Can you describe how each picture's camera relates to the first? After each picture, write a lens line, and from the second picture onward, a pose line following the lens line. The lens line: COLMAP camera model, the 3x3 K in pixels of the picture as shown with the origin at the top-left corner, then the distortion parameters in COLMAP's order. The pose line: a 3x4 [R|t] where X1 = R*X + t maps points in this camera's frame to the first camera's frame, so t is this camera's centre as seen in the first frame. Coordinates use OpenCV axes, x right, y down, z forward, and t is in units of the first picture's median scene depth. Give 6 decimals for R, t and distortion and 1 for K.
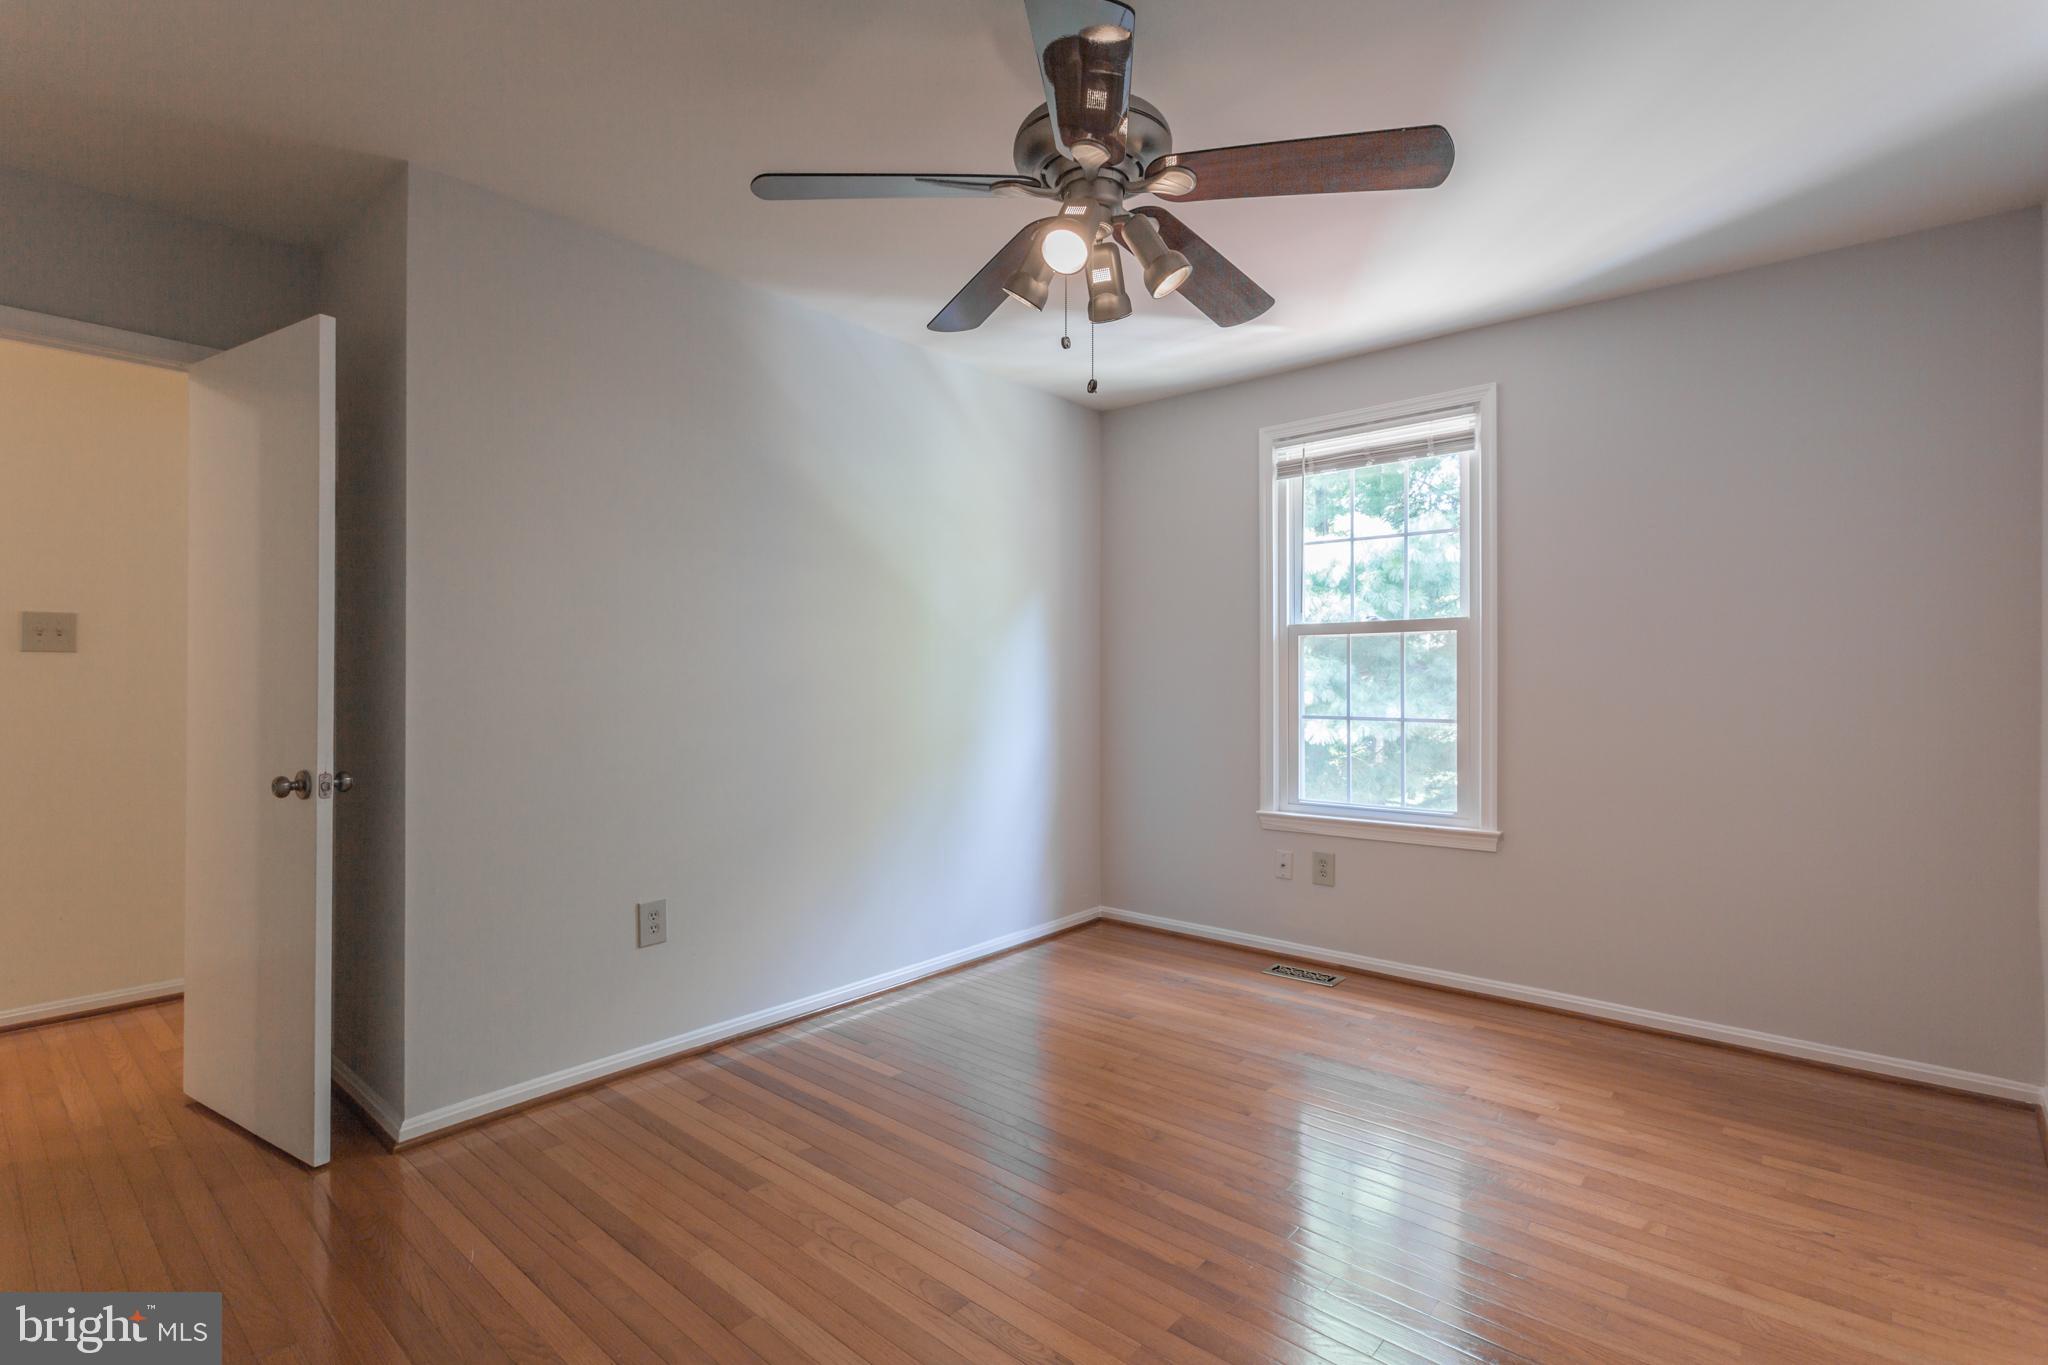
lens RADIAL K [[963.6, 0, 1020.3], [0, 963.6, 672.5], [0, 0, 1]] dist [0.001620, 0.000258]
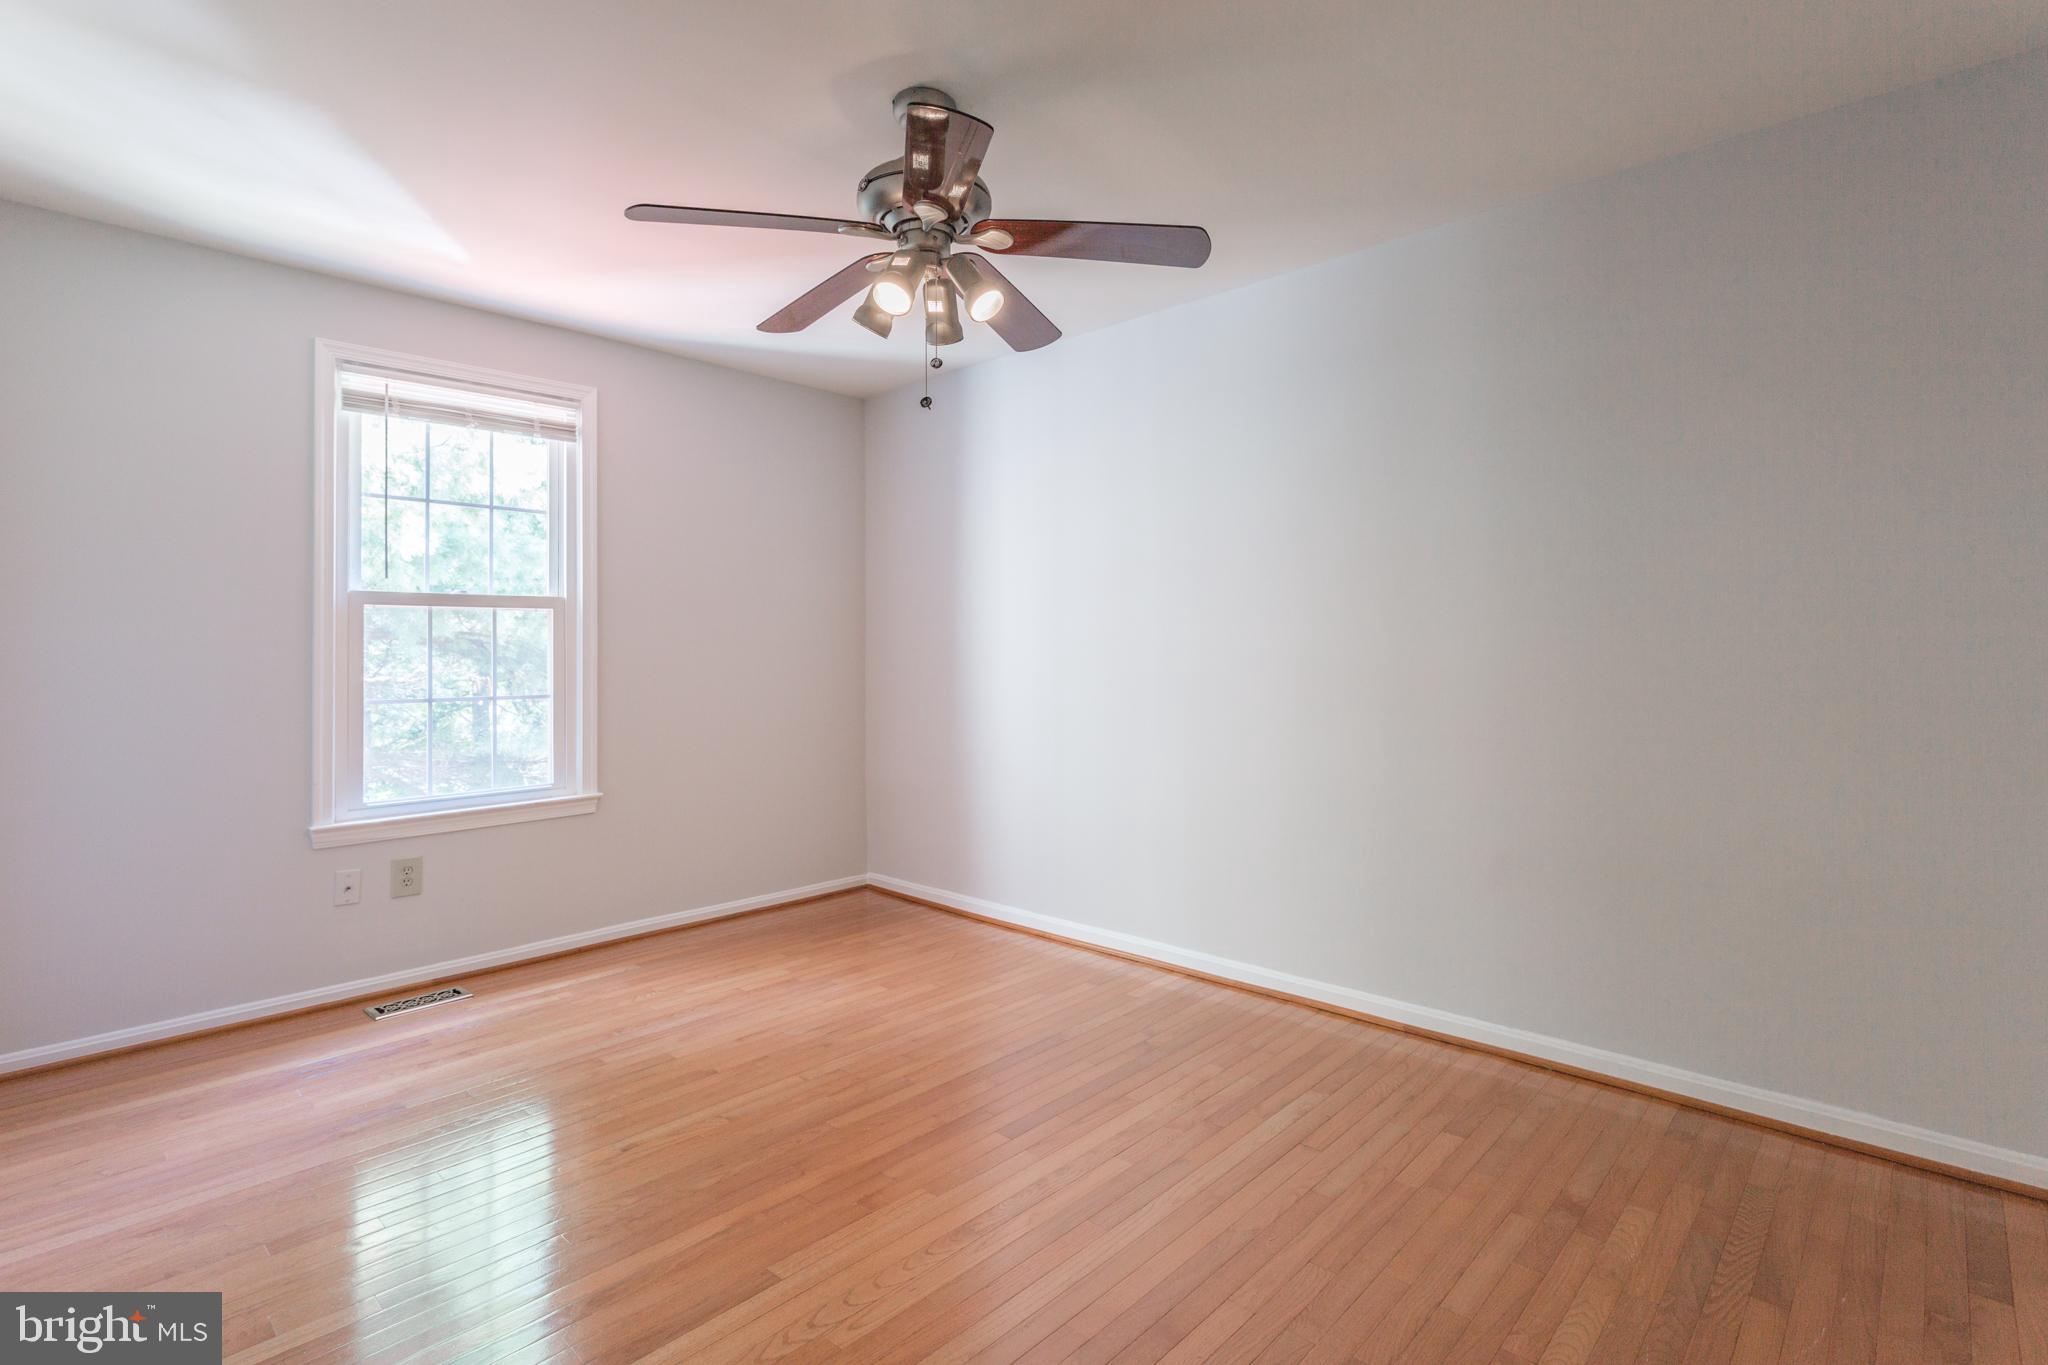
lens RADIAL K [[984.6, 0, 1023.7], [0, 984.6, 639.2], [0, 0, 1]] dist [-0.001825, -0.000706]
pose [[0.034708, 0.012214, 0.999323, -0.599565], [-0.002261, 0.999924, -0.012143, 0.000024], [-0.999395, -0.001838, 0.034733, 0.456444]]
